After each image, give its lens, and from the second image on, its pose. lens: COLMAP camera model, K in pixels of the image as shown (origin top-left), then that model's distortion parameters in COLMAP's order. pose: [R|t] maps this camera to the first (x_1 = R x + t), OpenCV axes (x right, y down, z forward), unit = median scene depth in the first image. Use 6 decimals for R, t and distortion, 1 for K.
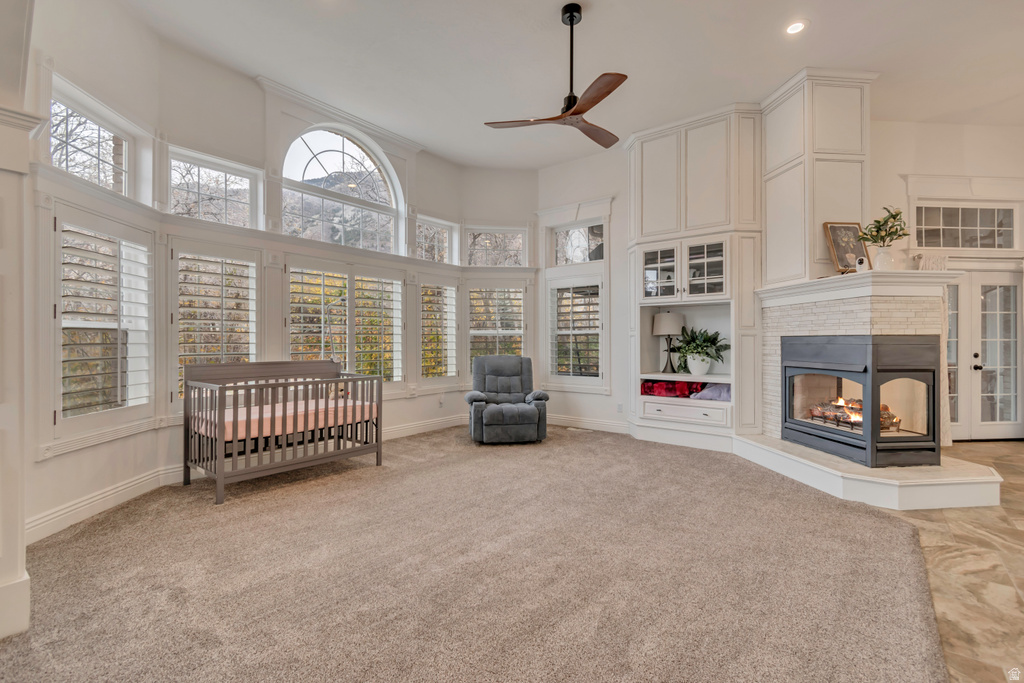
lens RADIAL K [[473.7, 0, 515.0], [0, 473.7, 338.7], [0, 0, 1]] dist [0.008604, 0.000038]
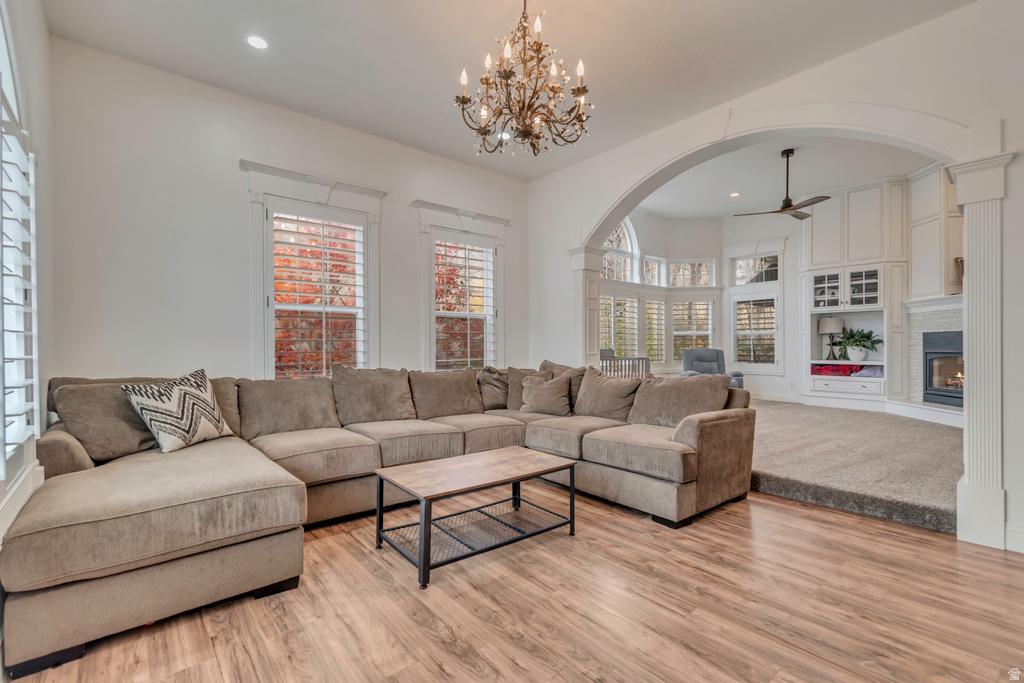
lens RADIAL K [[469.9, 0, 509.4], [0, 469.9, 347.4], [0, 0, 1]] dist [0.000386, 0.000018]
pose [[0.976899, 0.000234, -0.213703, -0.355963], [0.000729, 0.999990, 0.004427, 0.030498], [0.213702, -0.004481, 0.976889, -0.651148]]
